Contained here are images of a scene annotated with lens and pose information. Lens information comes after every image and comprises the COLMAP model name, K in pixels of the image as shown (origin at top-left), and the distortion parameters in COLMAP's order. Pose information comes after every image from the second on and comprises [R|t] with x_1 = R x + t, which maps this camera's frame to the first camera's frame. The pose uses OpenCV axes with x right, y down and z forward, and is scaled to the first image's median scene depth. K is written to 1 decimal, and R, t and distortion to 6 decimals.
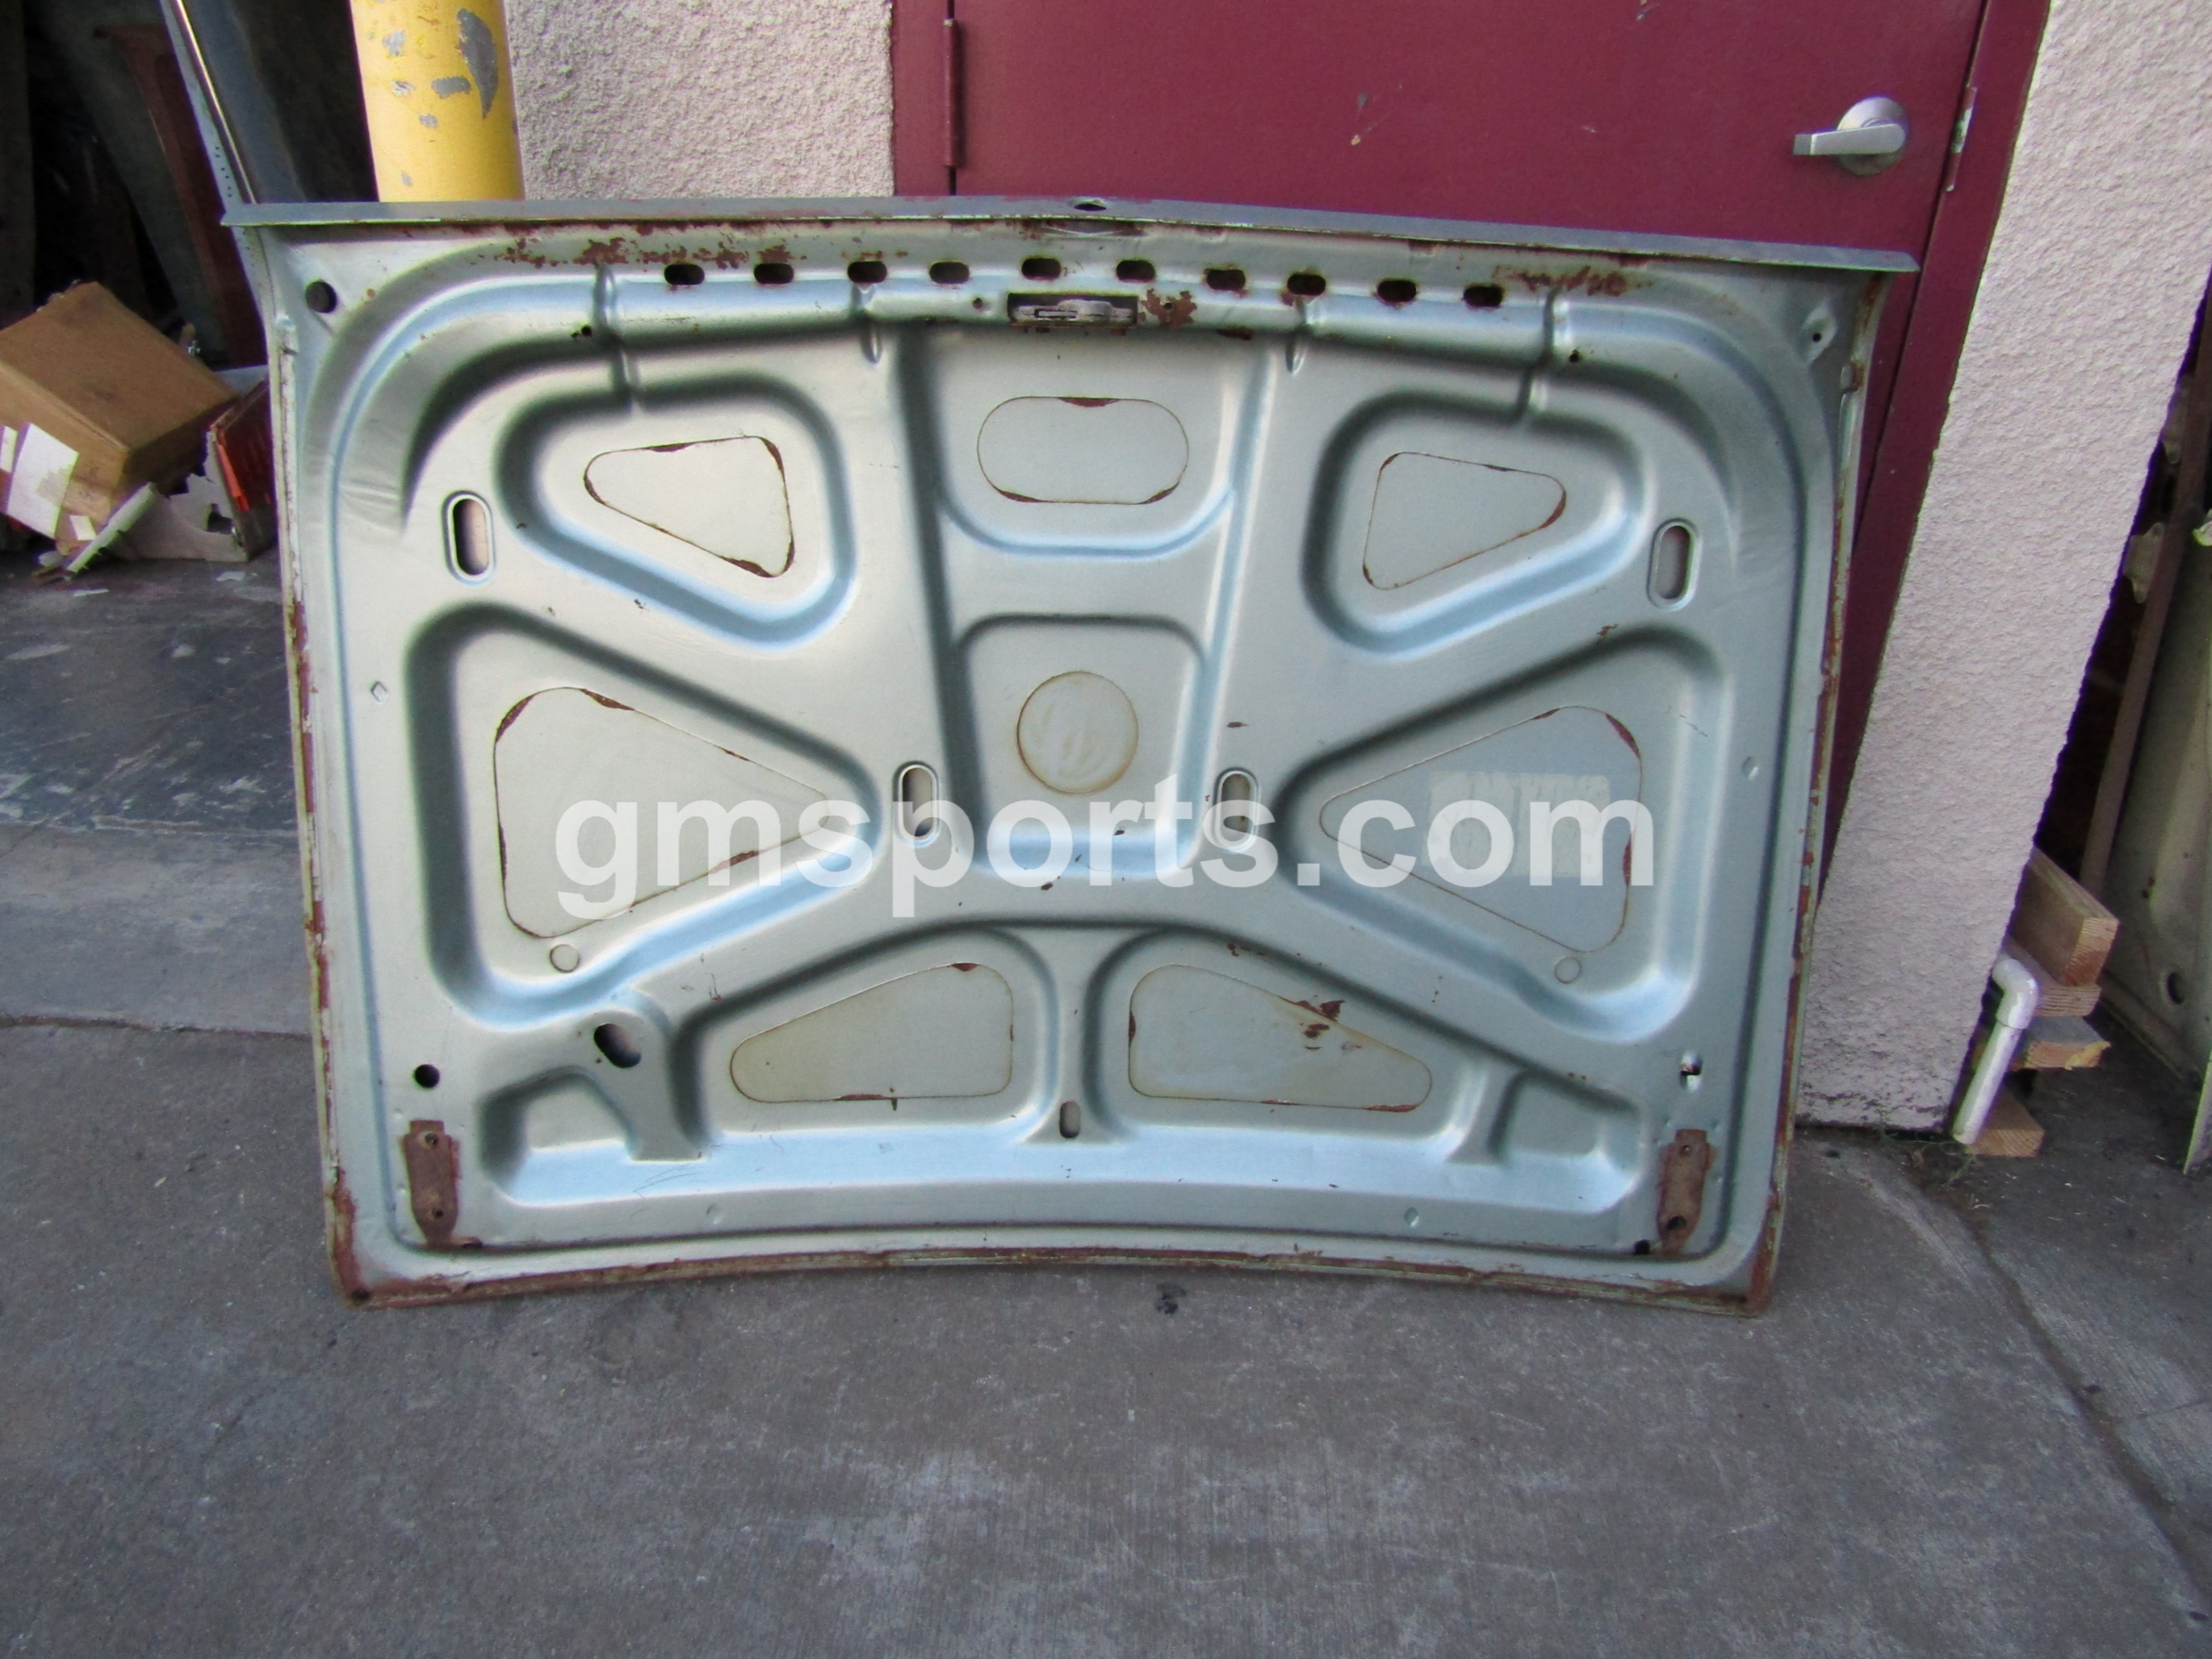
lens RADIAL K [[1587.3, 0, 1109.5], [0, 1587.3, 824.1], [0, 0, 1]] dist [-0.010382, 0.012184]
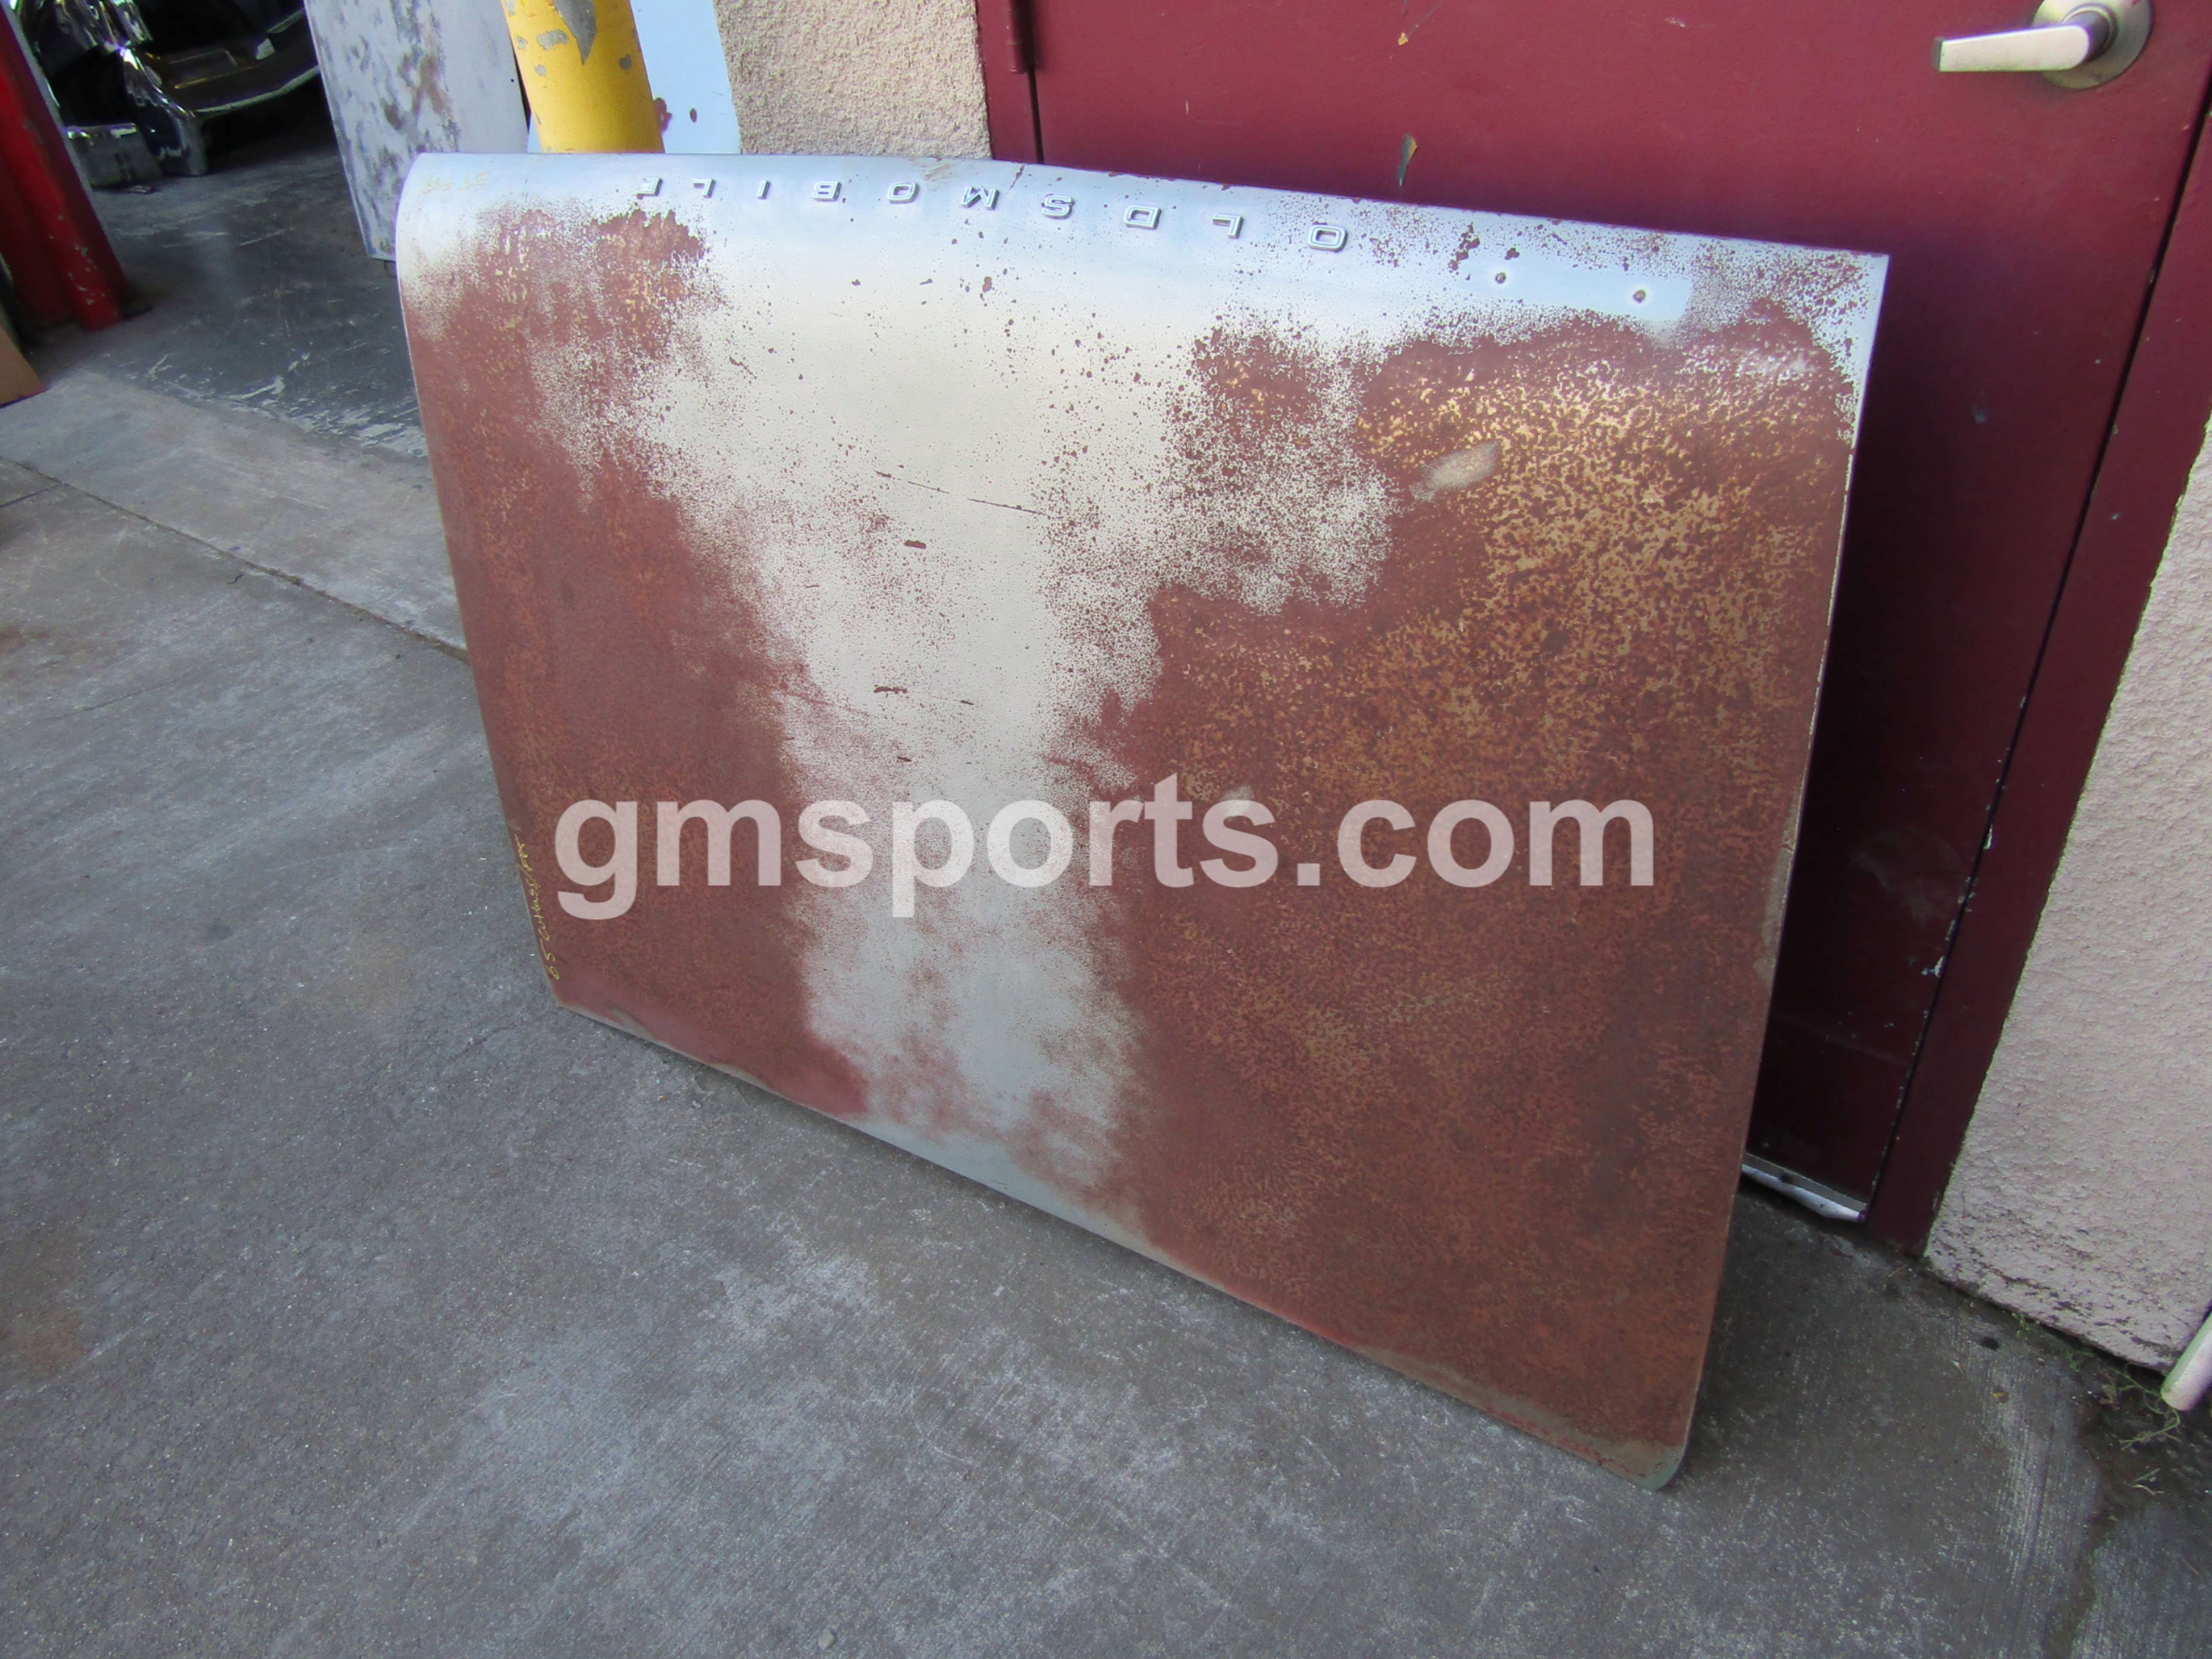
lens RADIAL K [[1587.3, 0, 1113.7], [0, 1587.3, 822.1], [0, 0, 1]] dist [-0.010382, 0.012184]
pose [[0.817988, 0.247529, -0.519254, 0.573787], [-0.142933, 0.961832, 0.233342, -0.209536], [0.557194, -0.116652, 0.822148, 0.179226]]
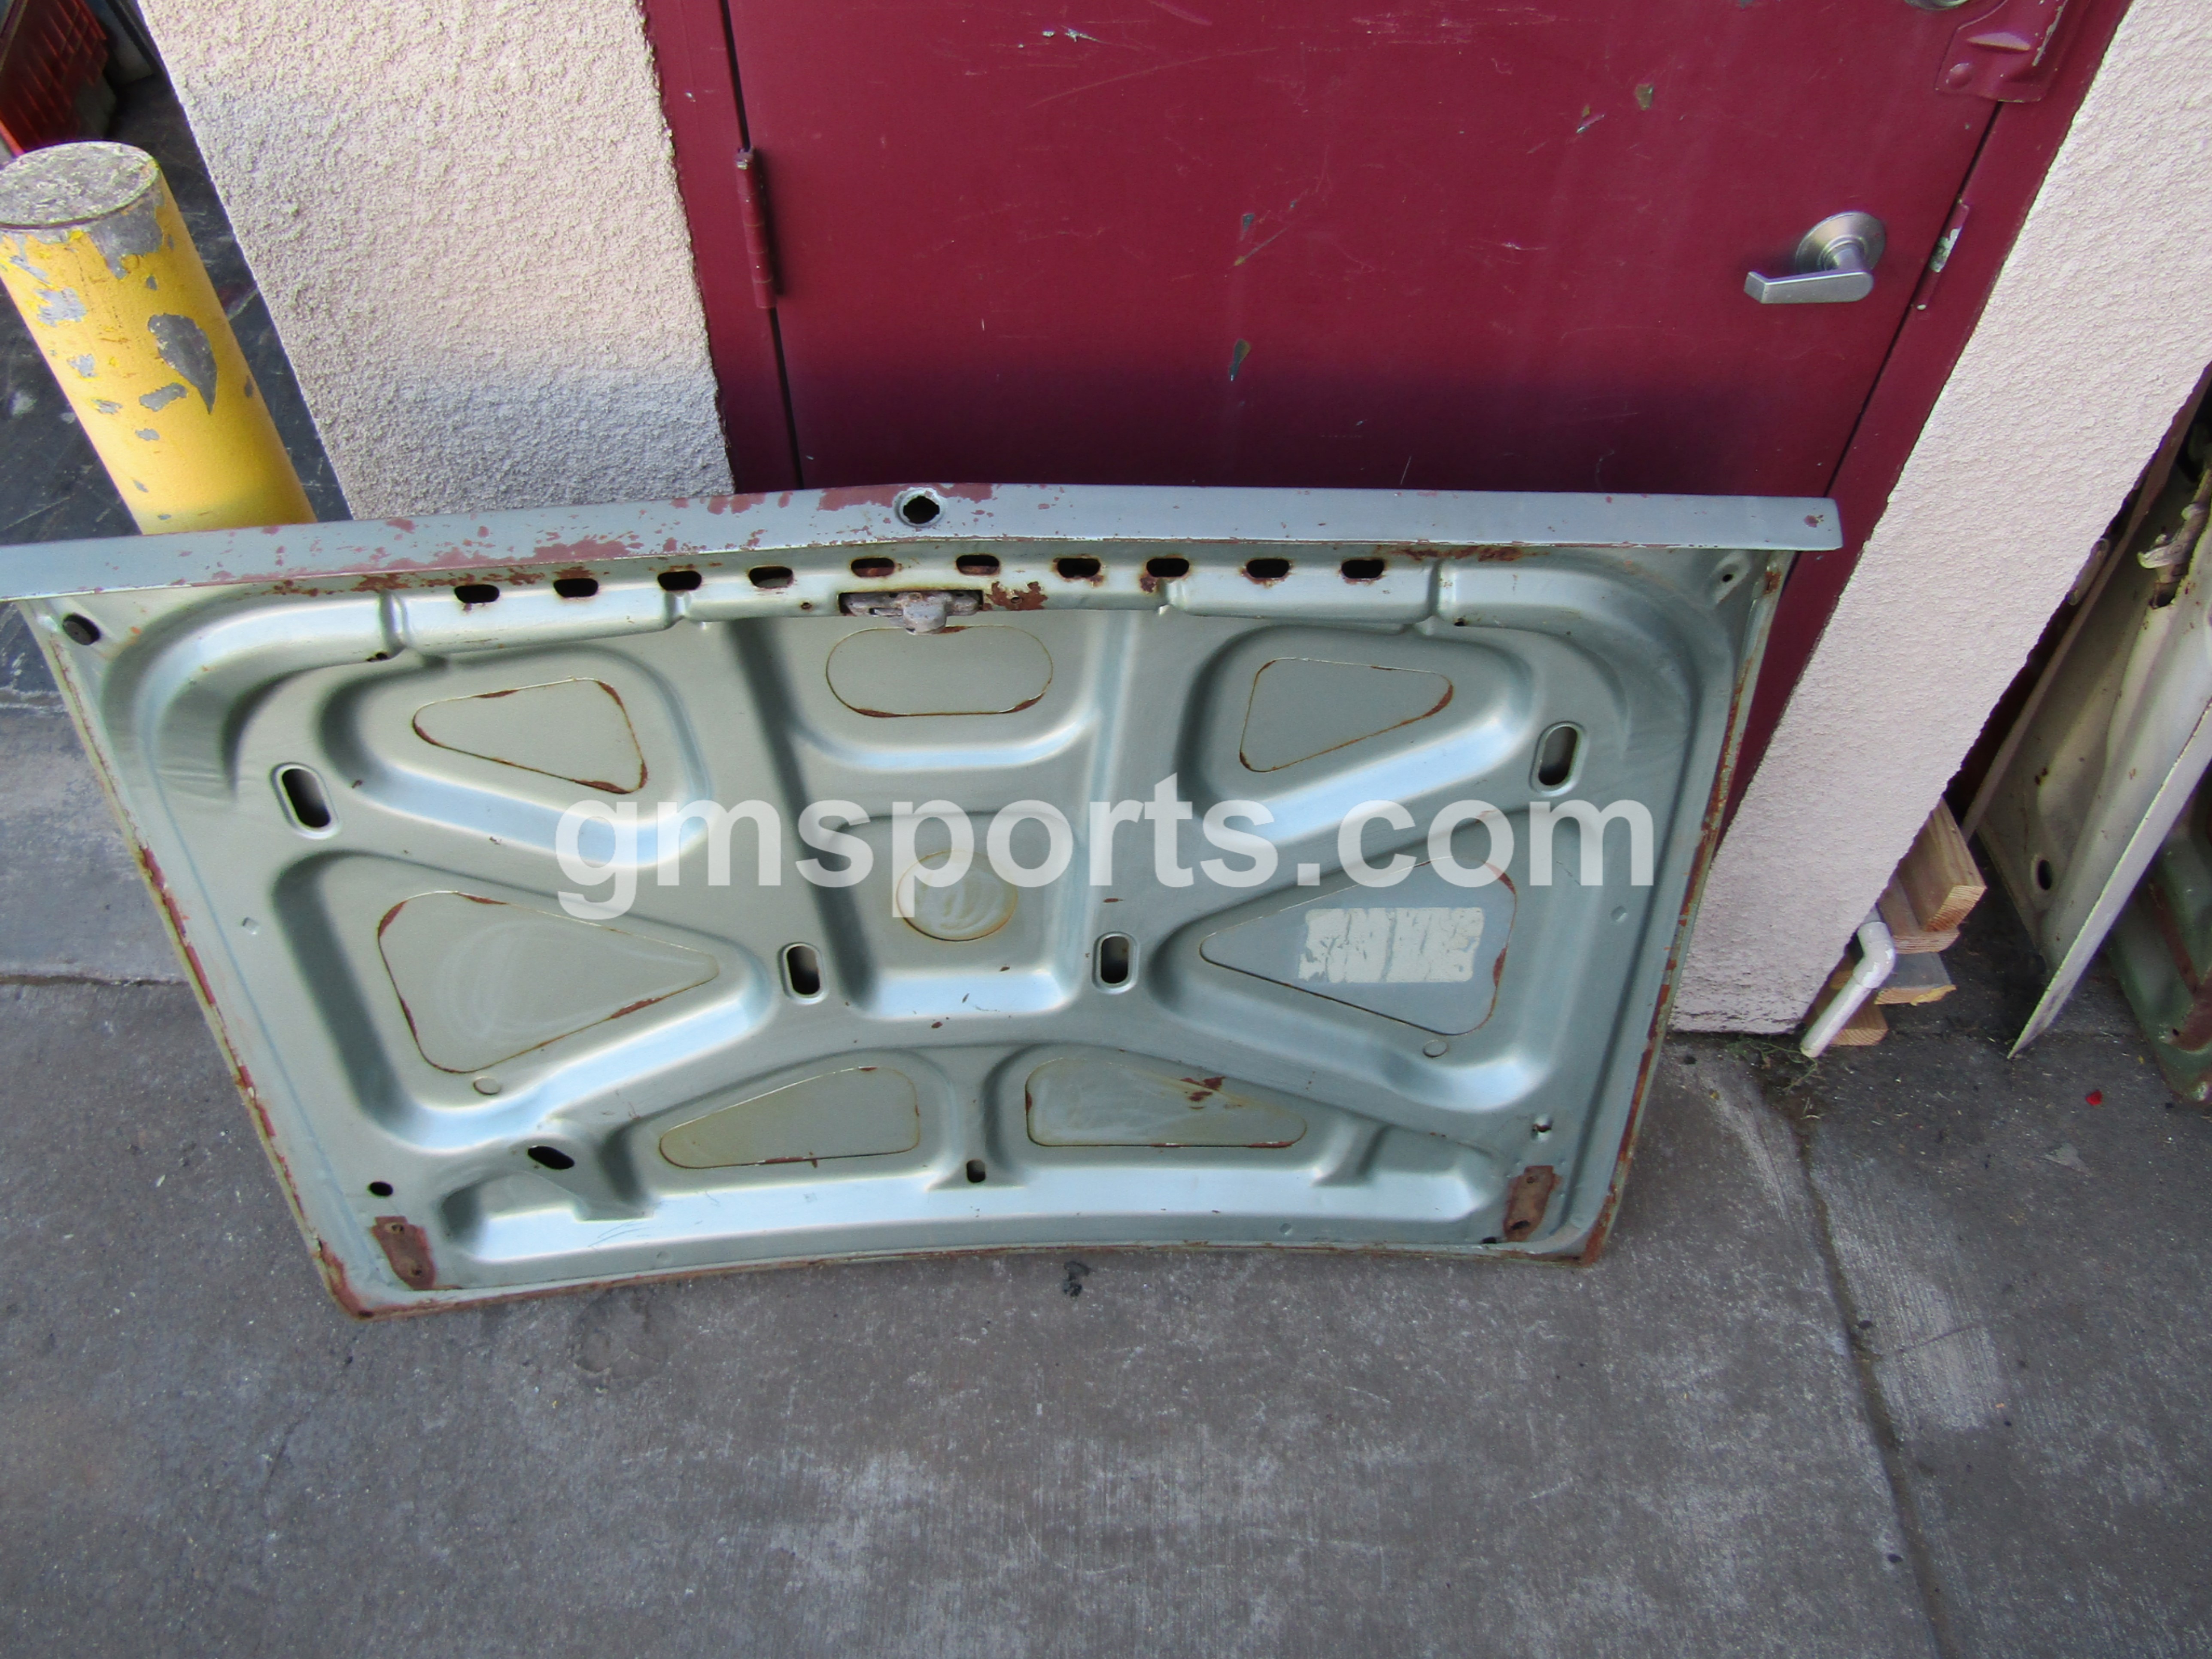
lens RADIAL K [[1587.3, 0, 1110.3], [0, 1587.3, 824.6], [0, 0, 1]] dist [-0.010382, 0.012184]
pose [[0.999545, -0.029626, 0.005631, 0.073176], [0.024729, 0.912097, 0.409228, -0.510421], [-0.017260, -0.408903, 0.912415, 0.099852]]
